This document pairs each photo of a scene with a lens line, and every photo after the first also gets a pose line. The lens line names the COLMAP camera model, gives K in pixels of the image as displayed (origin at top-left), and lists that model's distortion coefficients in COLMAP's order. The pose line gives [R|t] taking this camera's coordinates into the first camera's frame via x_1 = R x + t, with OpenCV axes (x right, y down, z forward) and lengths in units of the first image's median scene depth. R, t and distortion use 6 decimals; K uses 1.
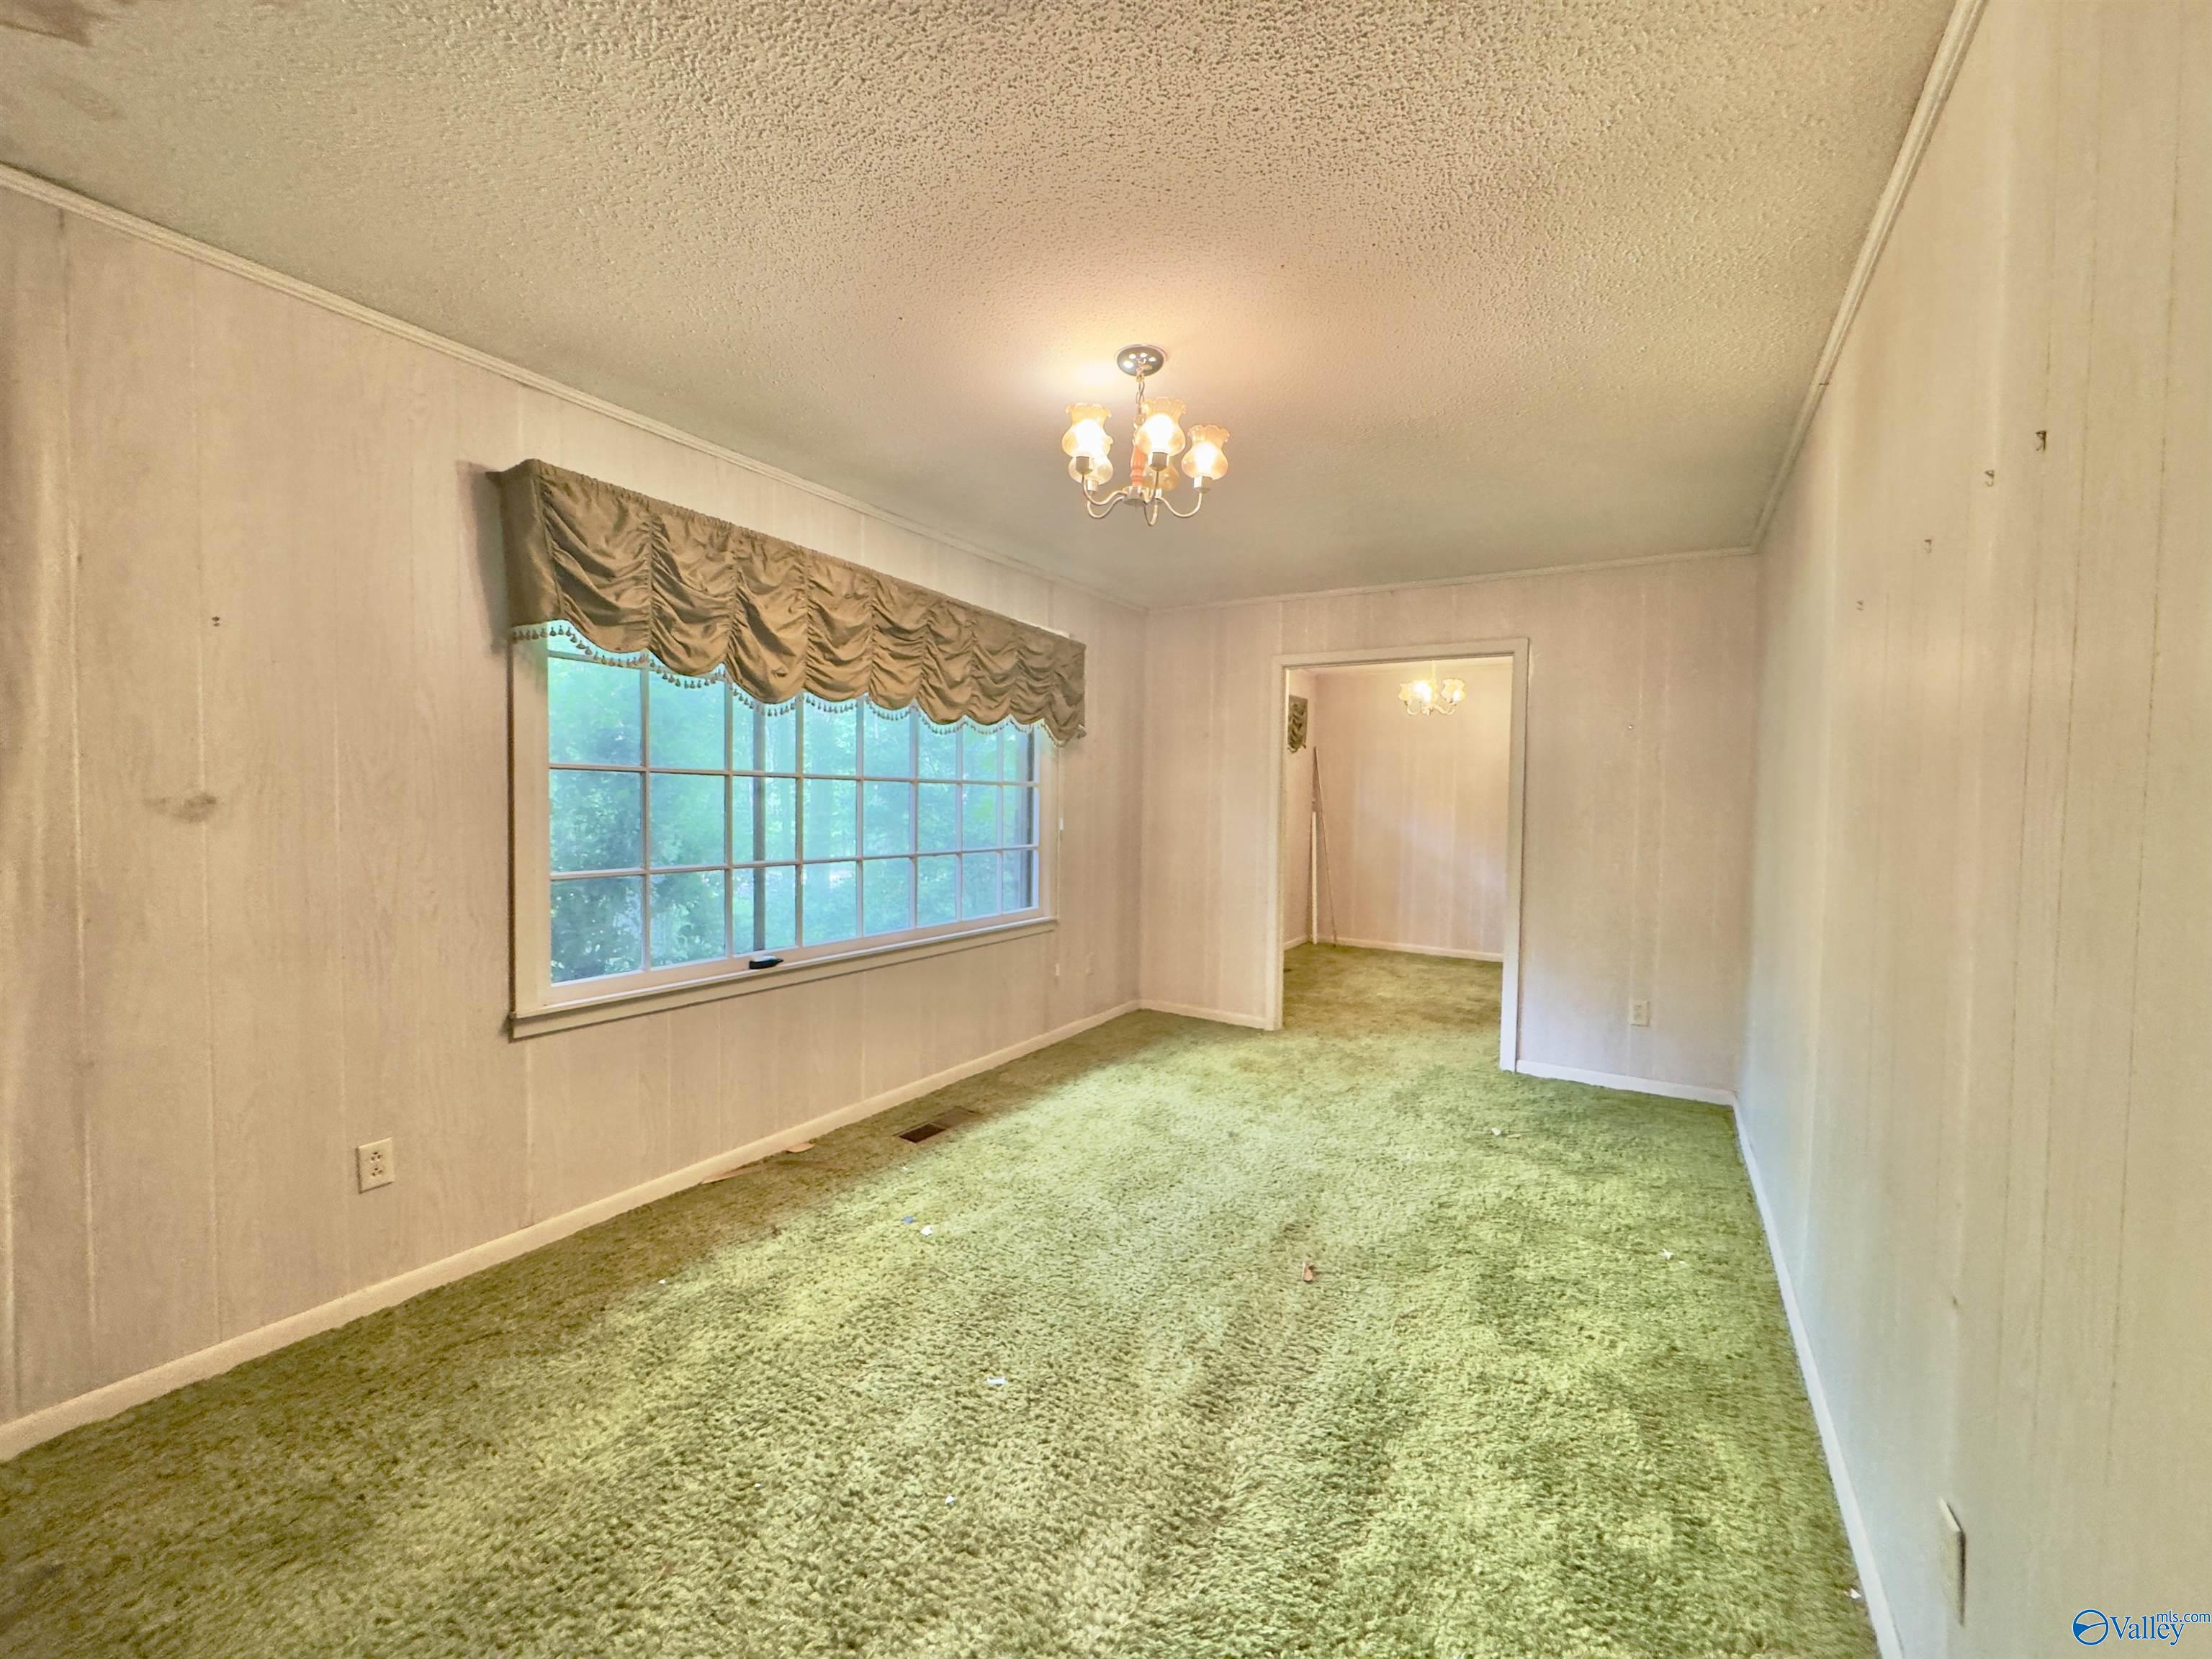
lens RADIAL K [[883.9, 0, 1103.4], [0, 883.9, 830.3], [0, 0, 1]] dist [-0.002298, -0.000324]
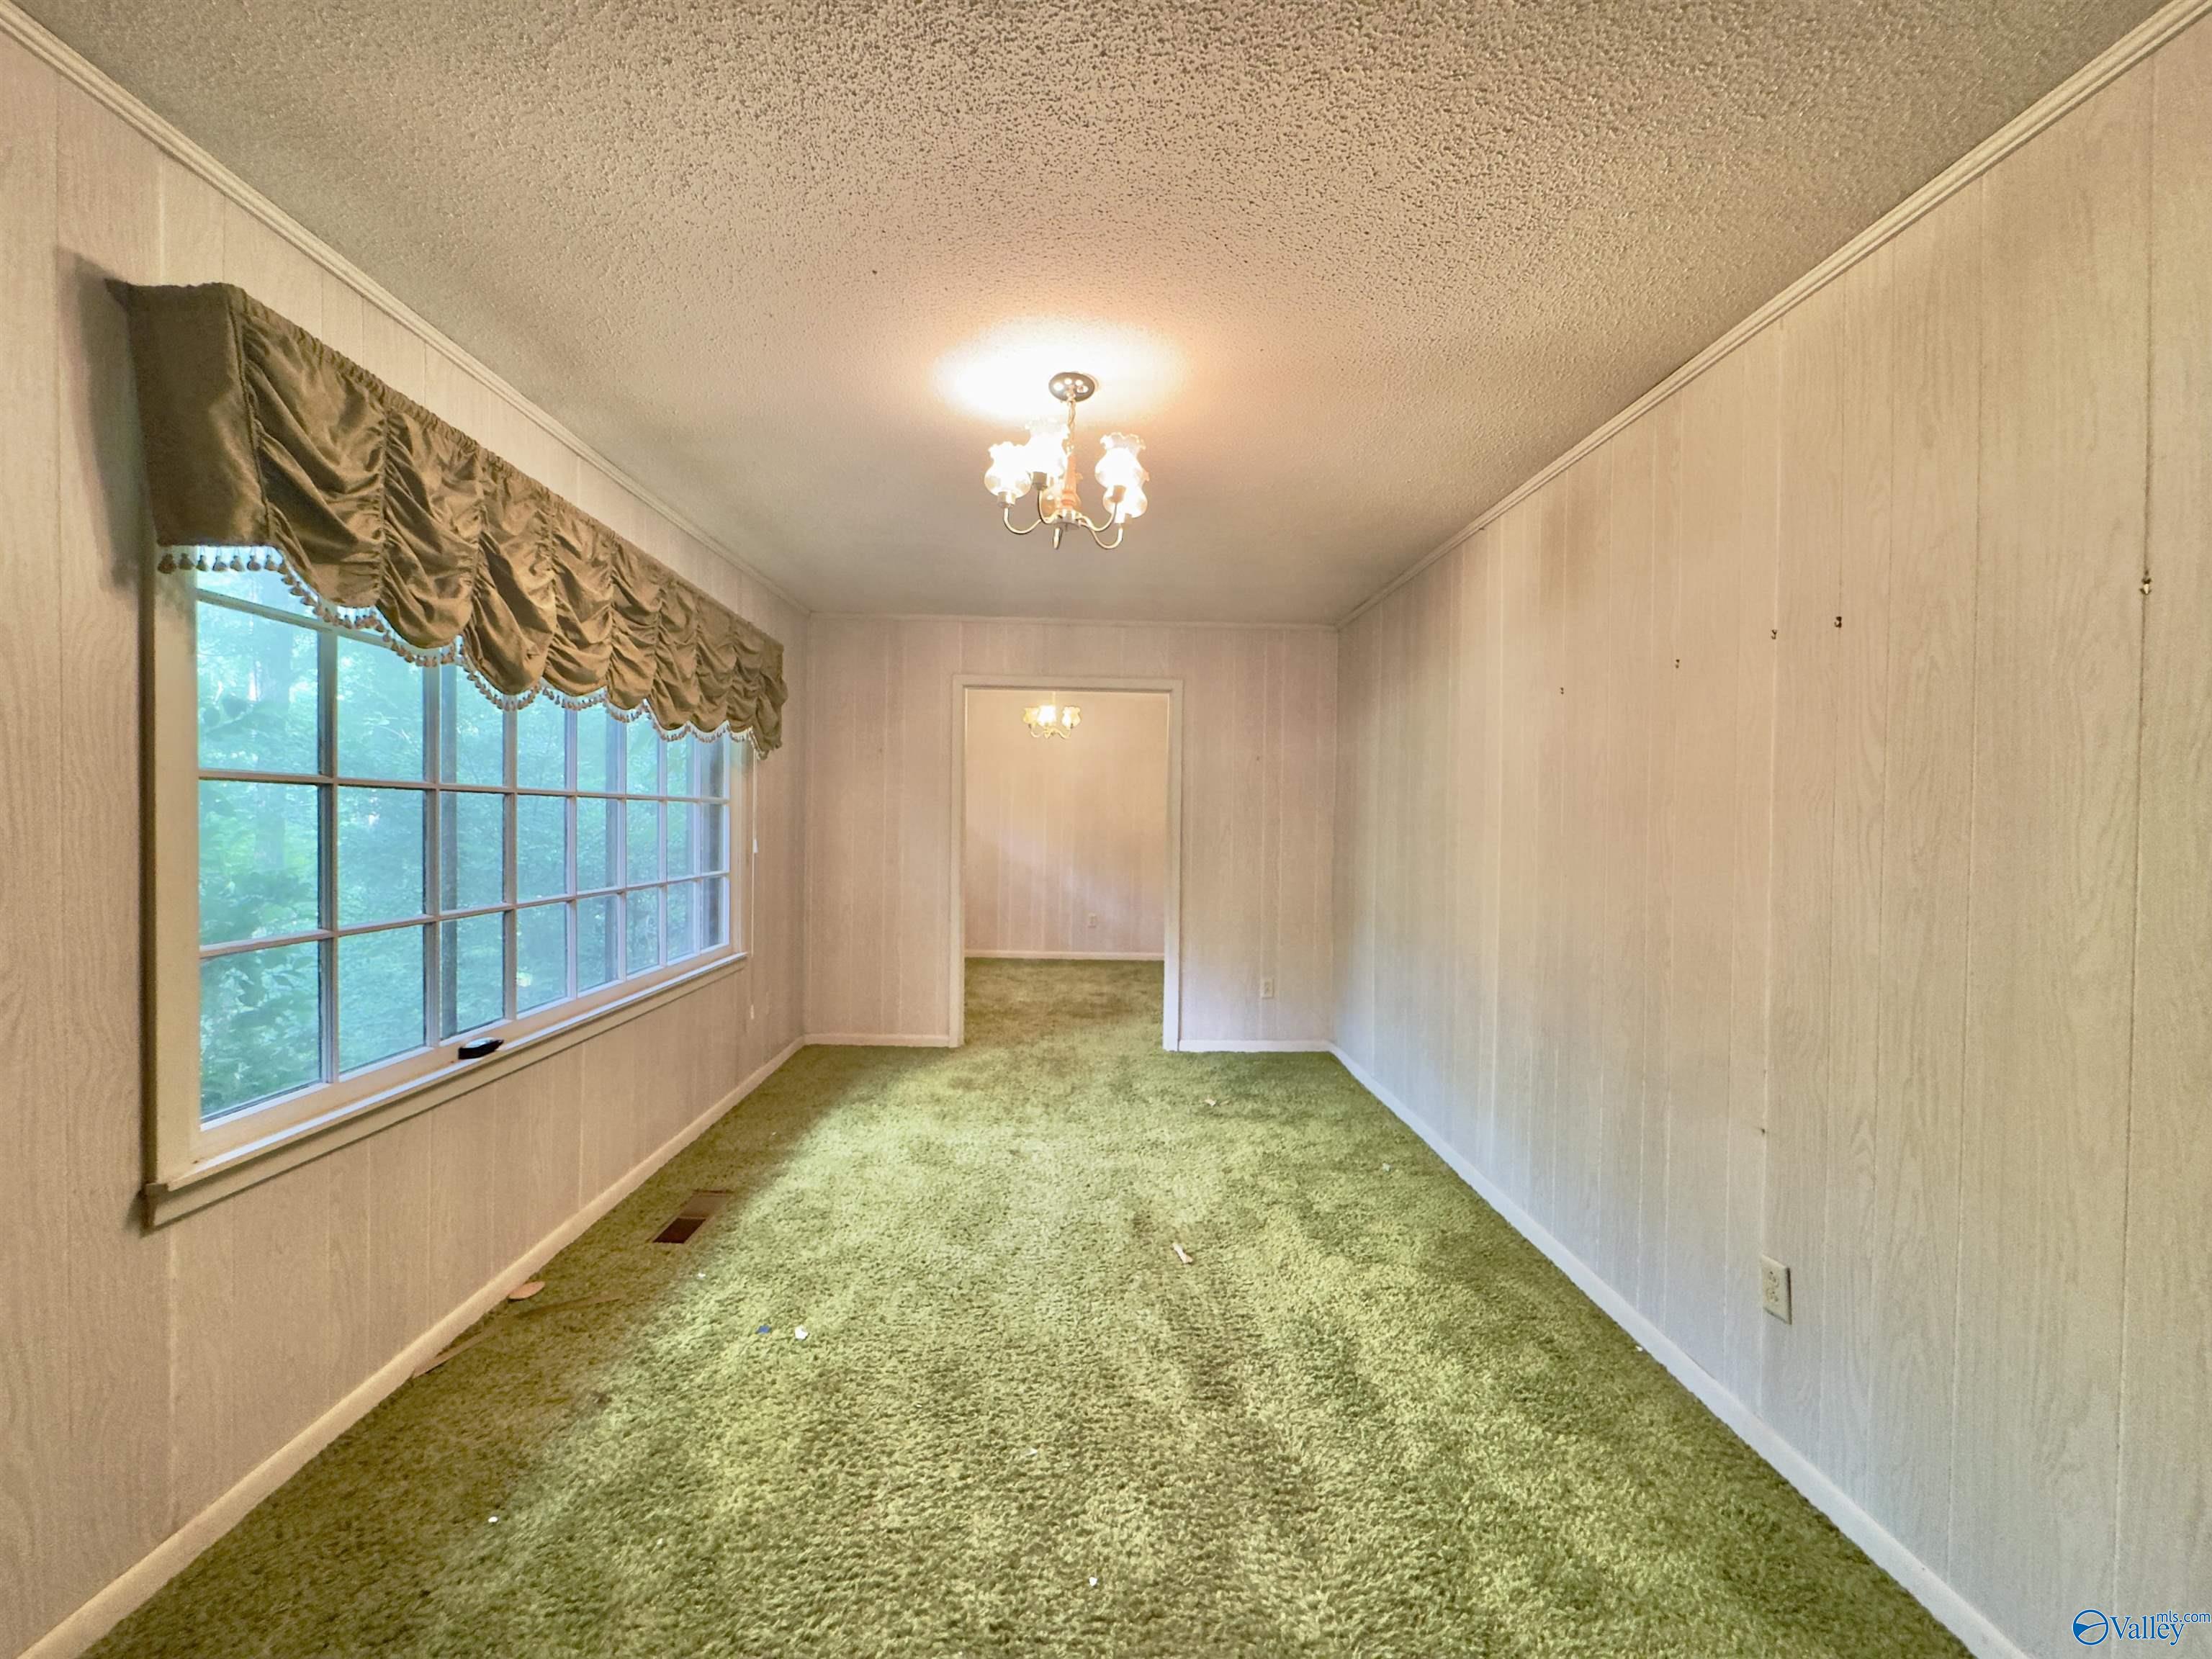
lens RADIAL K [[883.9, 0, 1103.4], [0, 883.9, 830.3], [0, 0, 1]] dist [-0.002298, -0.000324]
pose [[0.835335, -0.011482, 0.549622, -0.396331], [0.019459, 0.999773, -0.008688, -0.014112], [-0.549397, 0.017952, 0.835368, 0.121137]]
